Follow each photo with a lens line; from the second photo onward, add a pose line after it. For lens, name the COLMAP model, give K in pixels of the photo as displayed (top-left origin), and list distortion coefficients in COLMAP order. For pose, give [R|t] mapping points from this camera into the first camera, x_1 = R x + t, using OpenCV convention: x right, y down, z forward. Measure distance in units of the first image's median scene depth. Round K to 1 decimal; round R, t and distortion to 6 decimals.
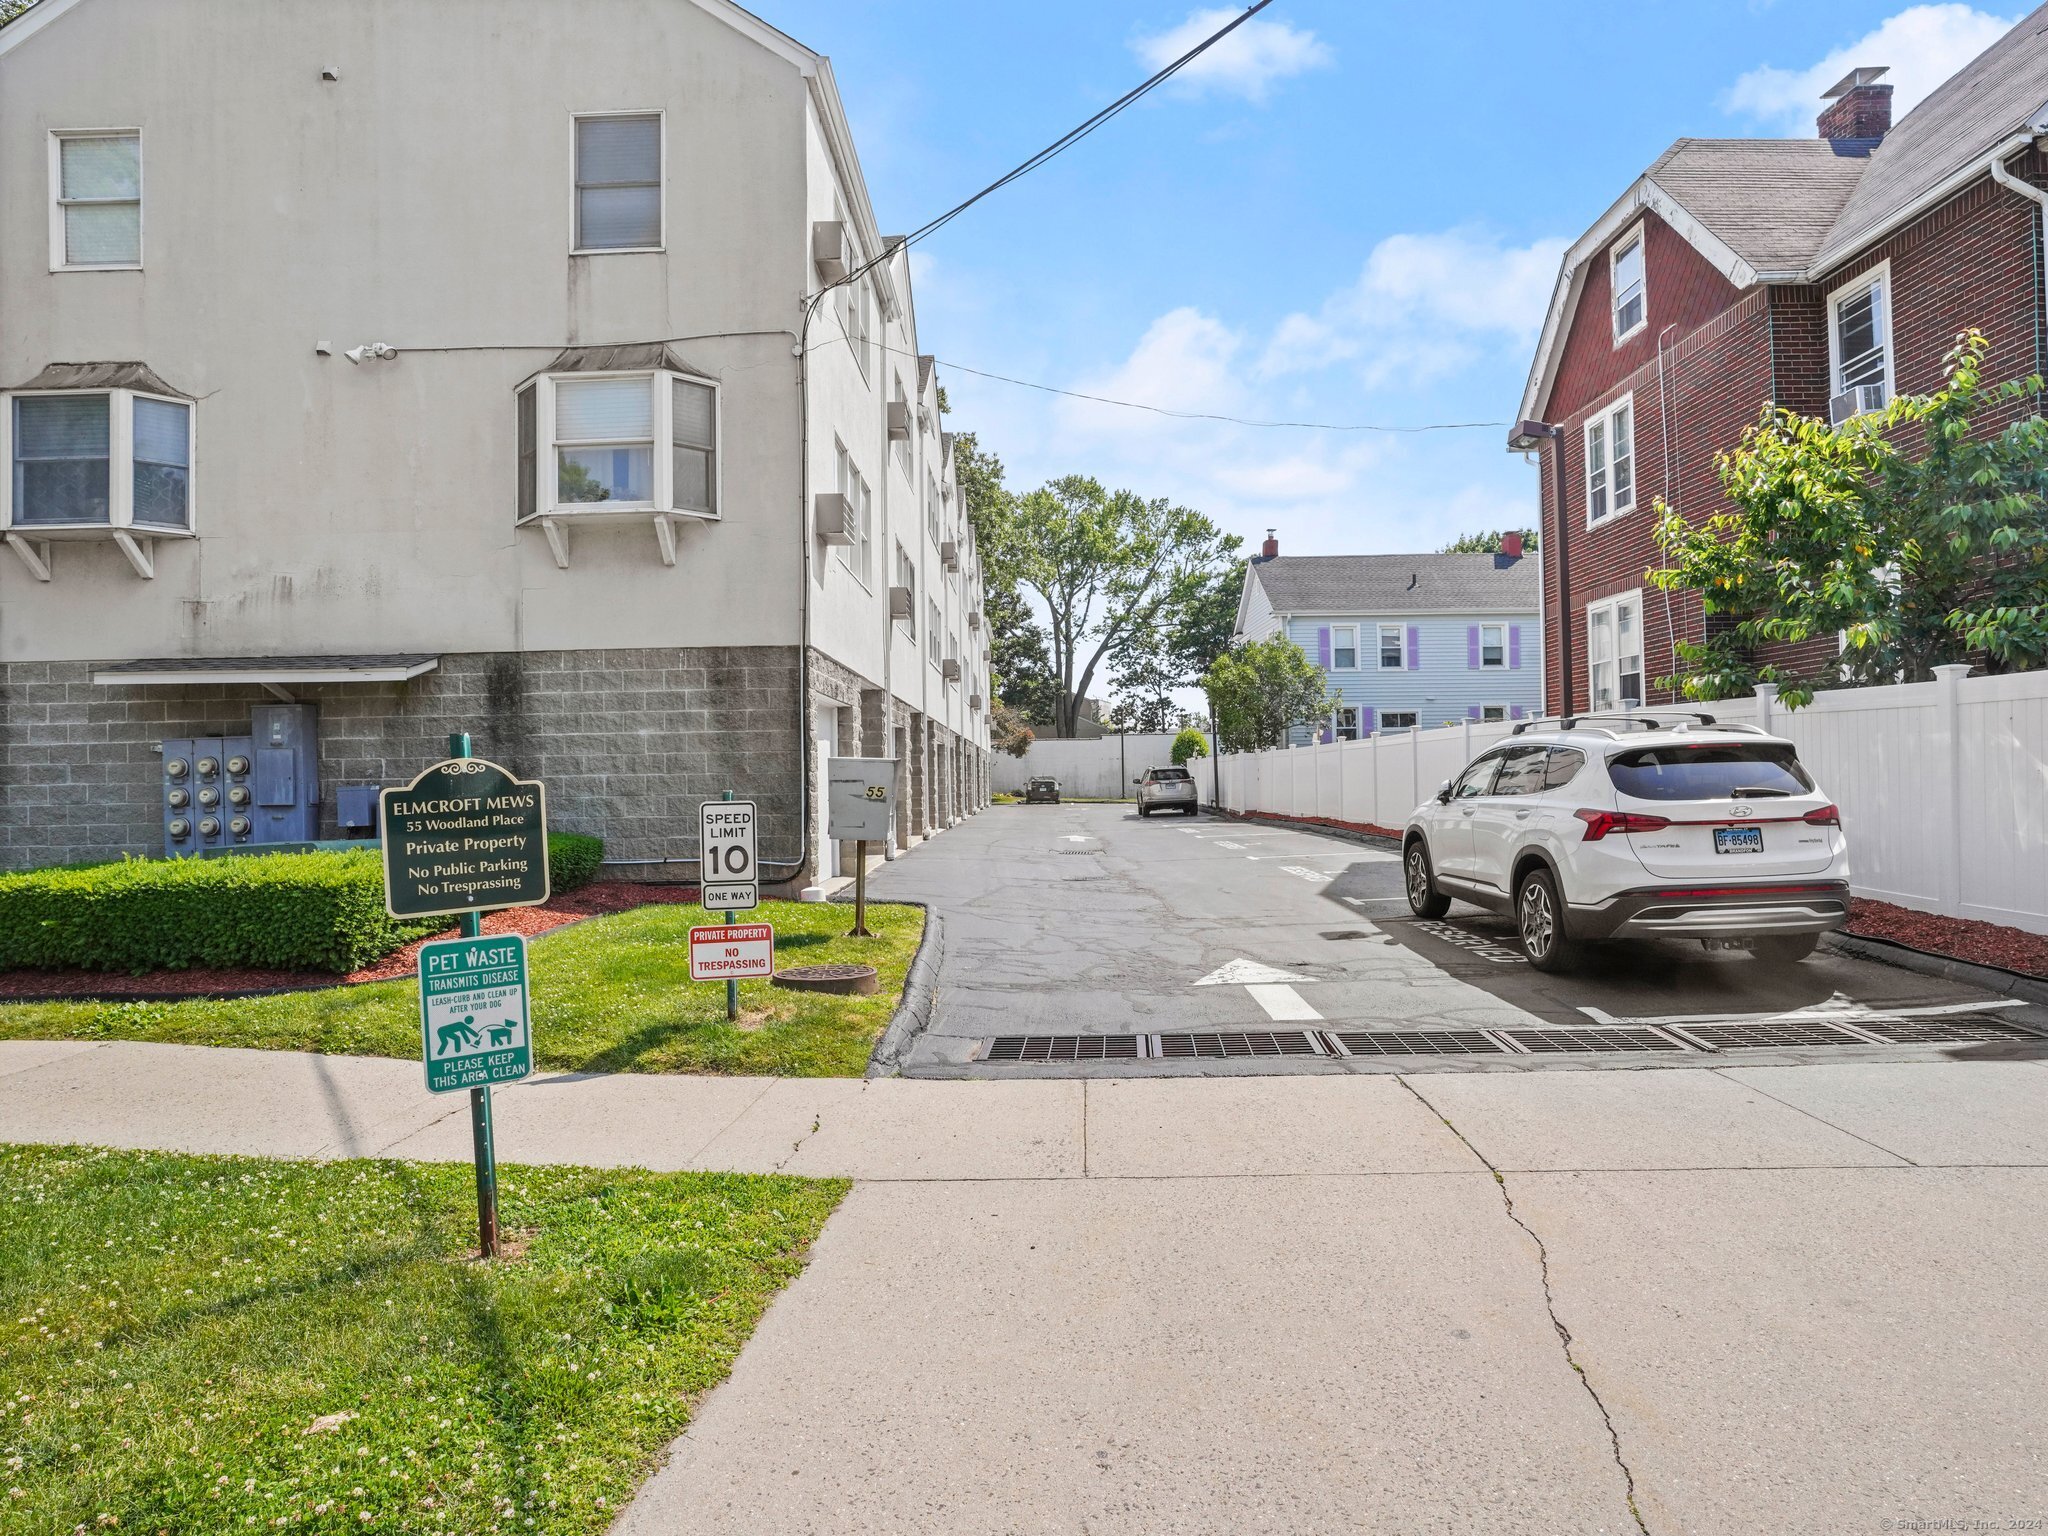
lens RADIAL K [[1158.2, 0, 1021.0], [0, 1158.2, 765.1], [0, 0, 1]] dist [-0.078610, 0.042932]
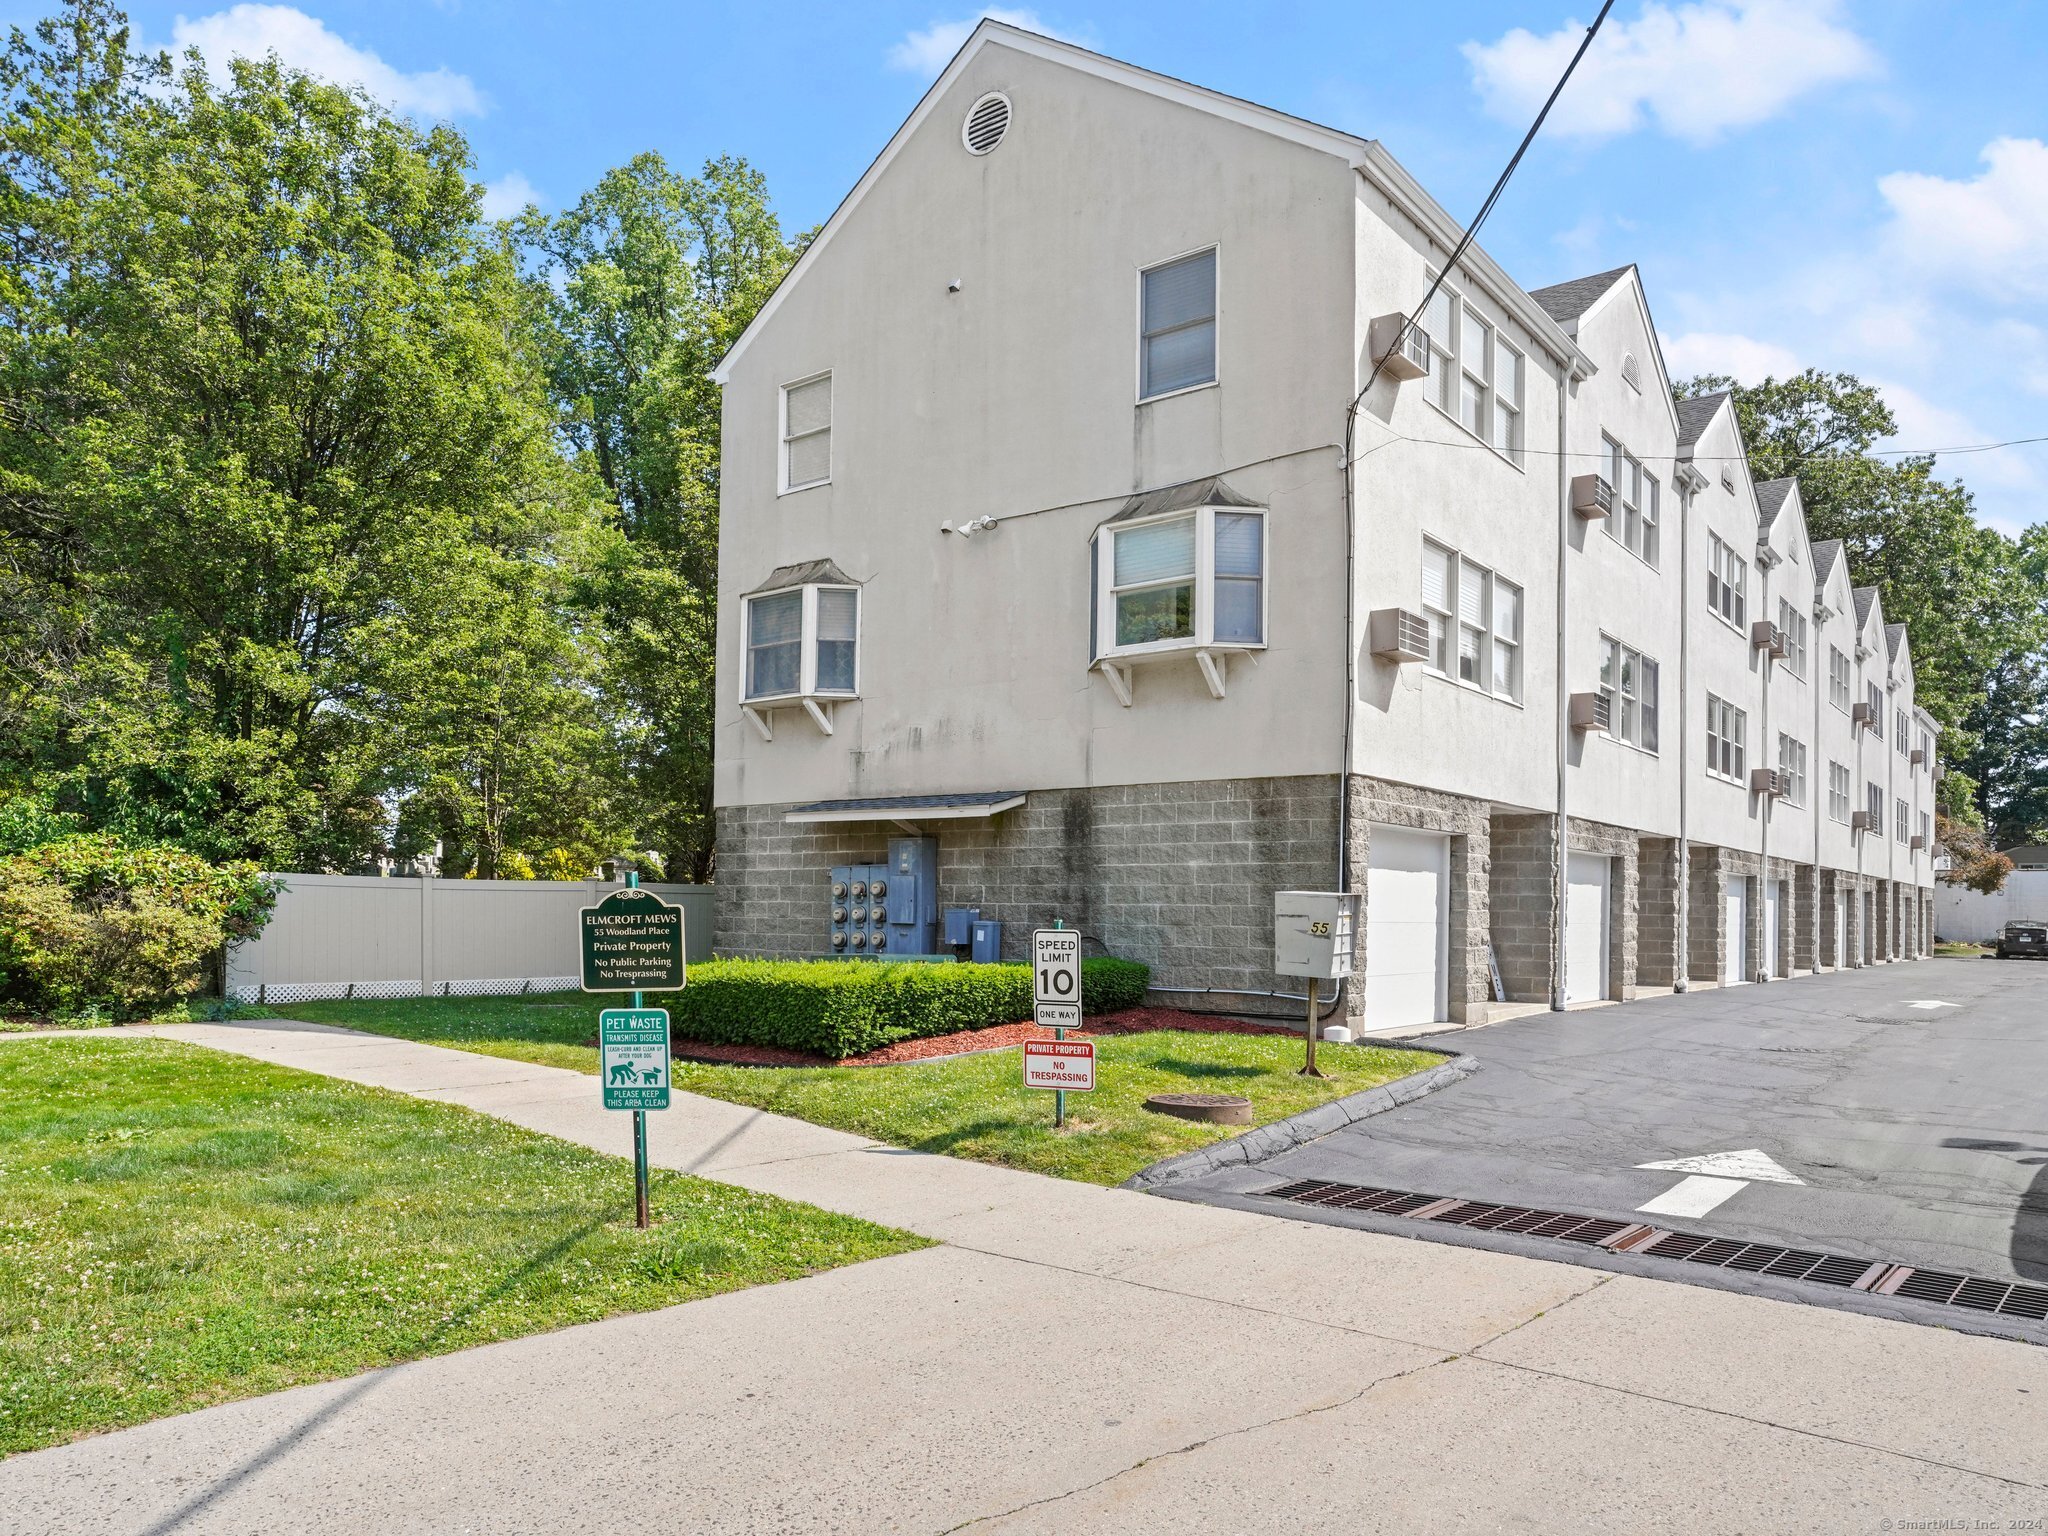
lens RADIAL K [[1365.7, 0, 1130.2], [0, 1365.7, 895.2], [0, 0, 1]] dist [-0.046922, 0.000989]
pose [[0.817556, 0.019853, -0.575506, 0.345828], [-0.020244, 0.999779, 0.005732, -0.006582], [0.575493, 0.006964, 0.817777, -0.025146]]
